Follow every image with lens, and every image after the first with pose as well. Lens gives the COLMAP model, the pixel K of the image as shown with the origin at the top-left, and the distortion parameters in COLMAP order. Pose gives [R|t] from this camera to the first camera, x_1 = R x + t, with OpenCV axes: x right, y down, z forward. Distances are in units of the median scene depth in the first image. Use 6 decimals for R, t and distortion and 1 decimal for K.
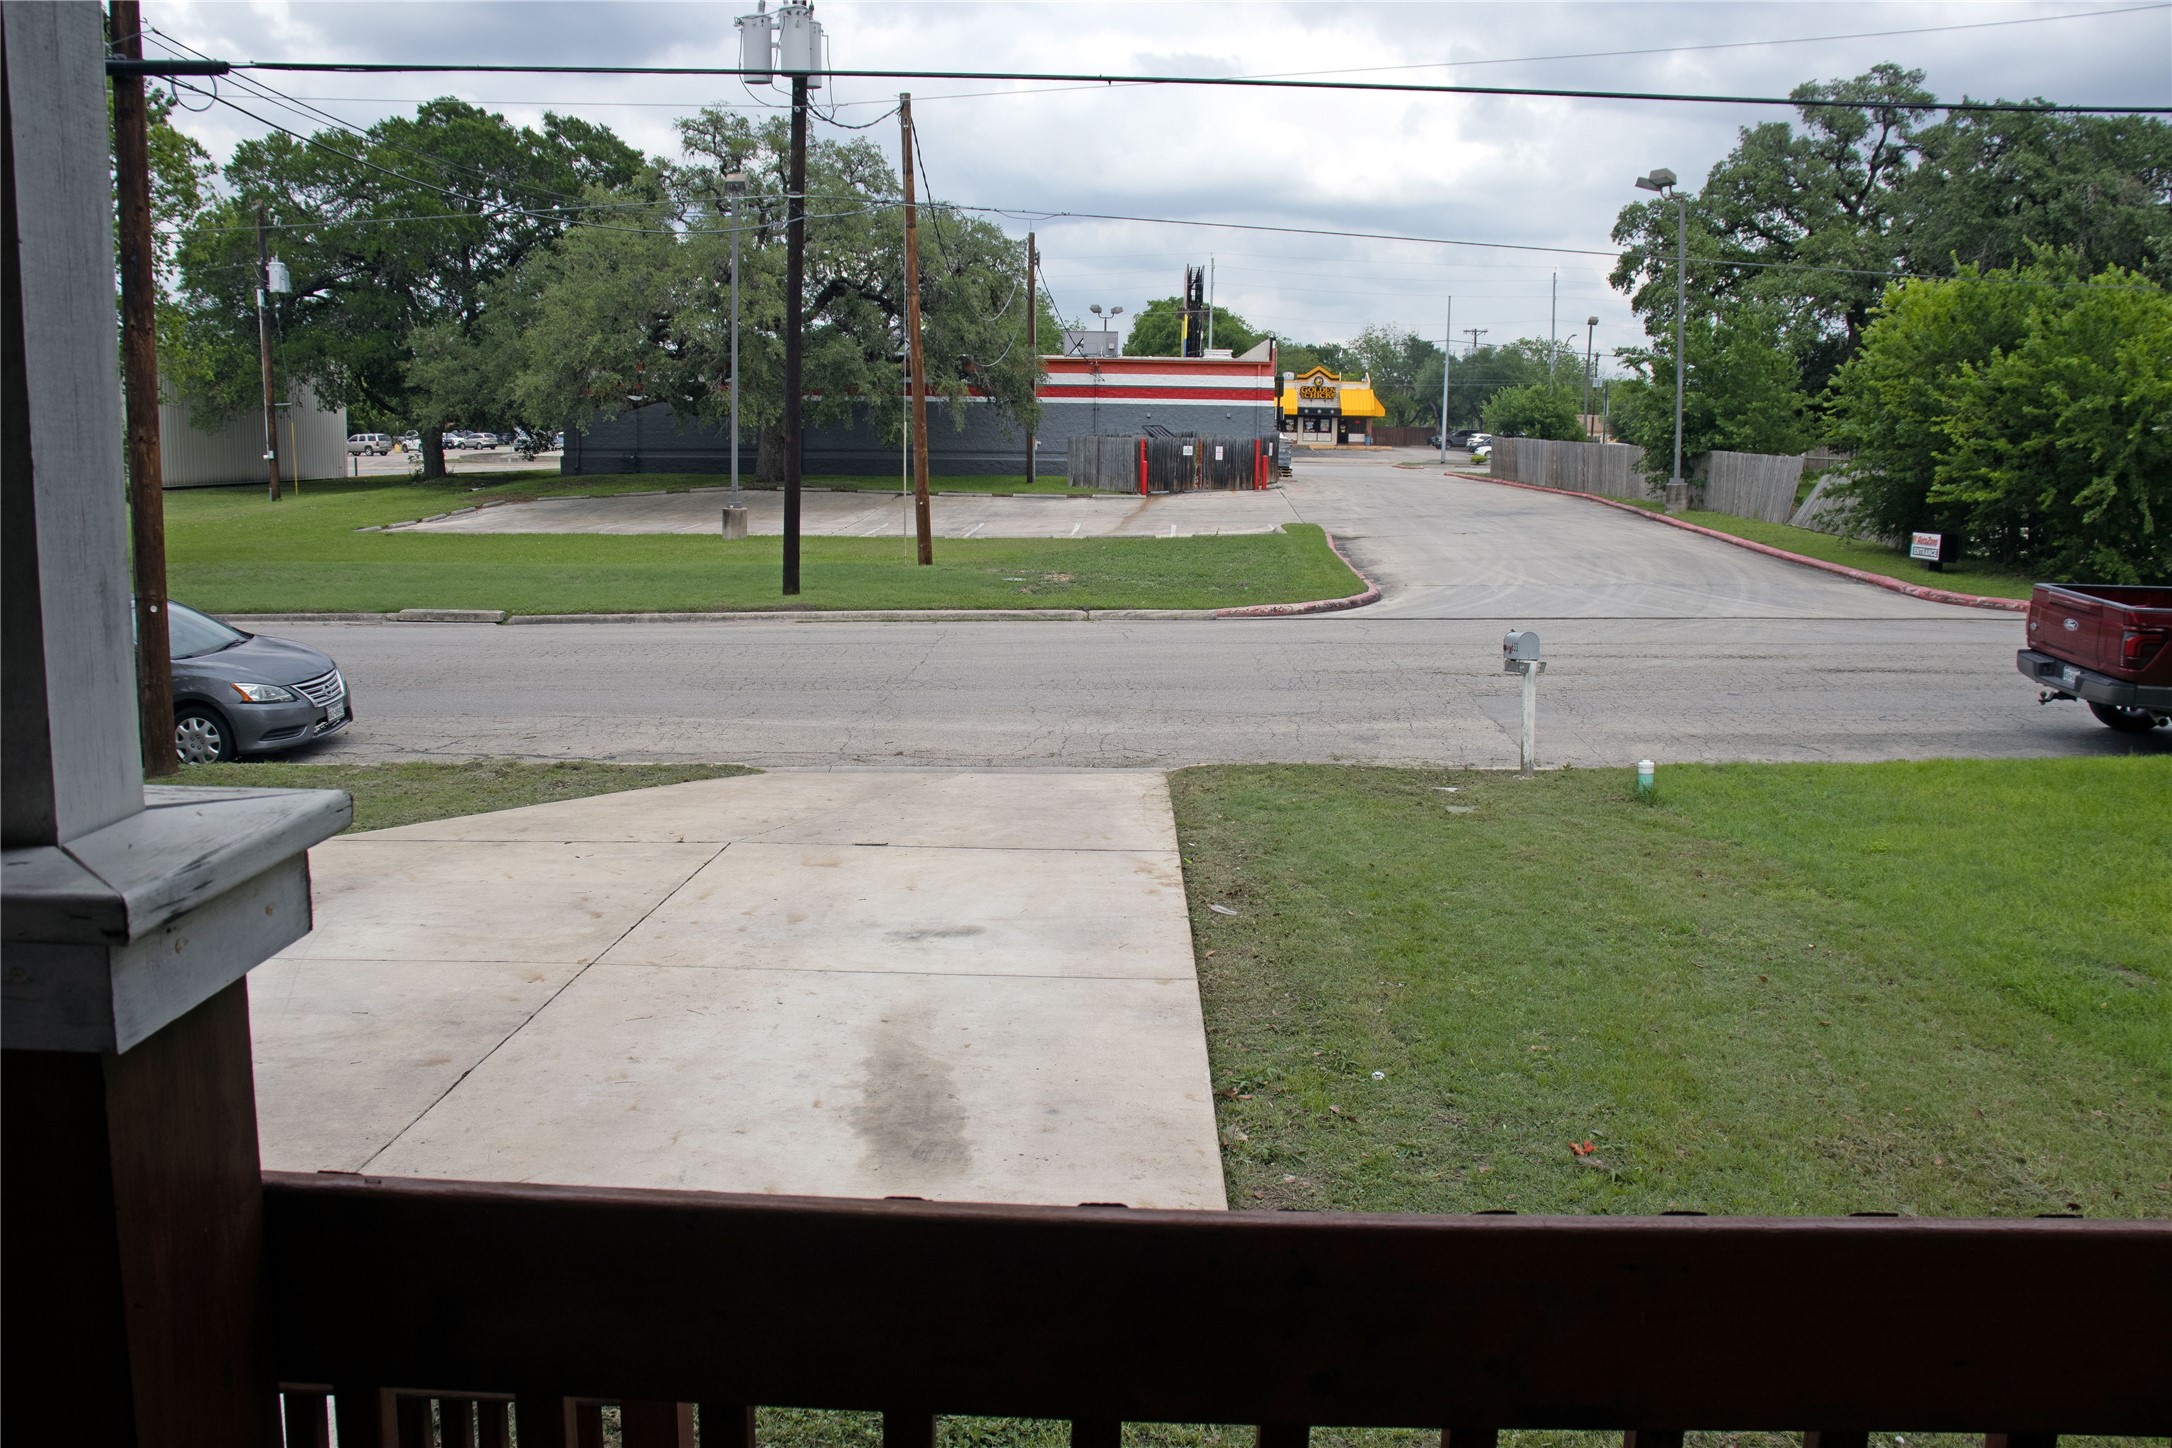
lens RADIAL K [[1777.3, 0, 1078.5], [0, 1777.3, 714.3], [0, 0, 1]] dist [-0.182167, 0.163957]
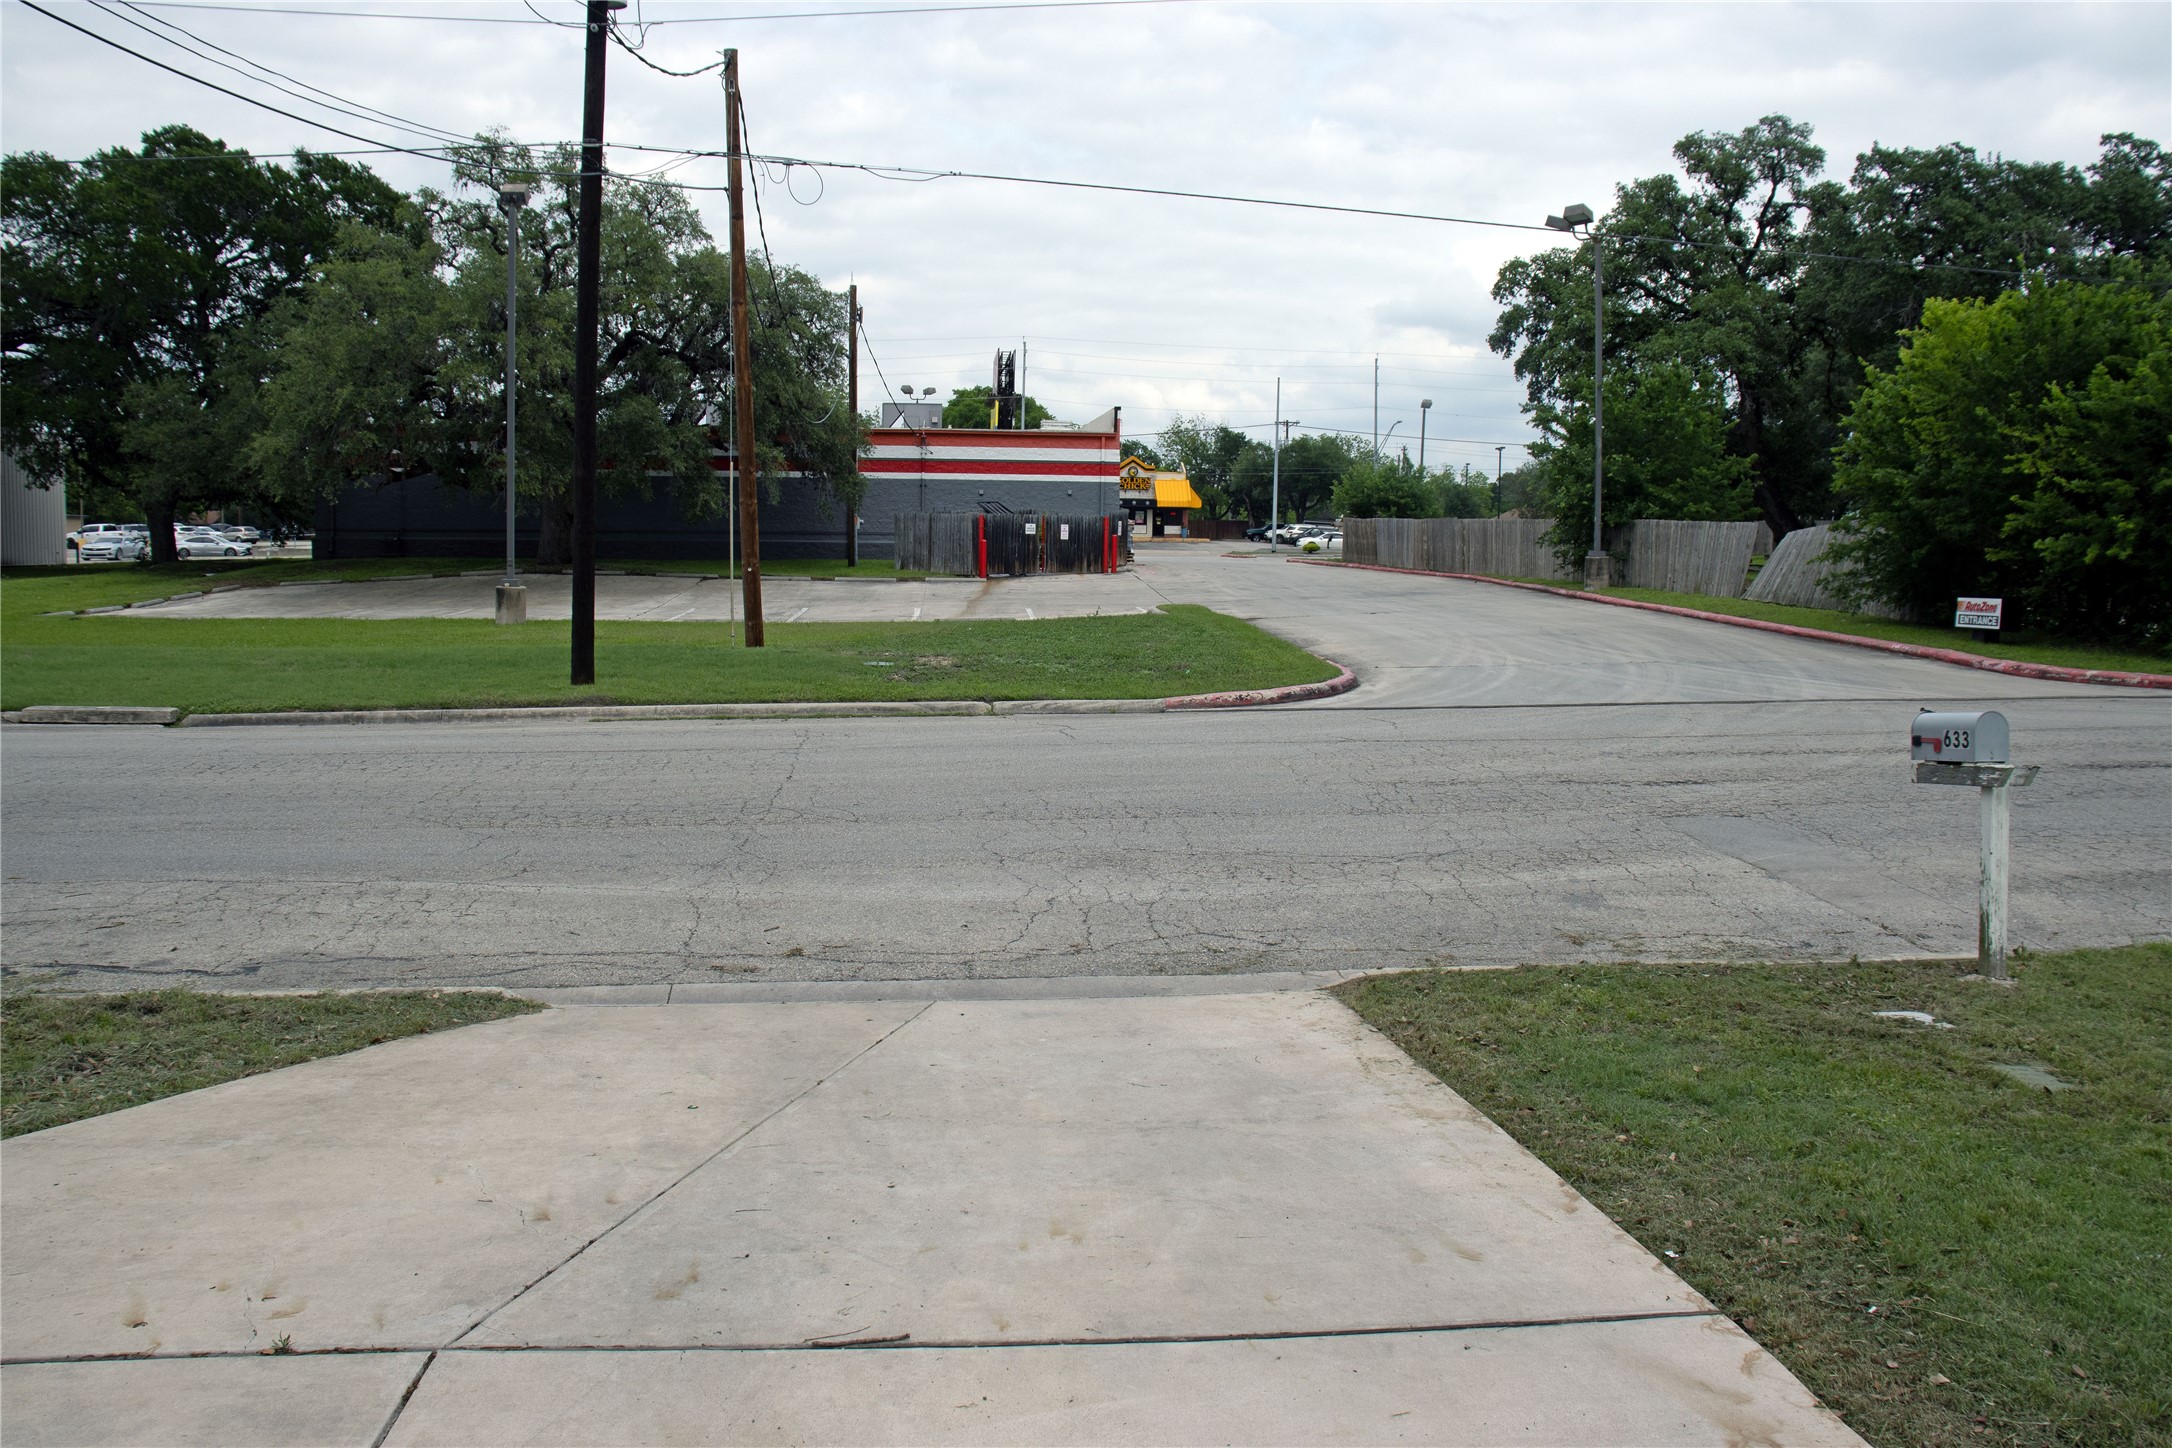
lens RADIAL K [[1777.3, 0, 1078.5], [0, 1777.3, 714.3], [0, 0, 1]] dist [-0.182167, 0.163957]
pose [[0.993005, -0.010330, 0.117622, -0.022620], [0.017105, 0.998243, -0.056735, -0.005342], [-0.116829, 0.058350, 0.991436, 0.131409]]
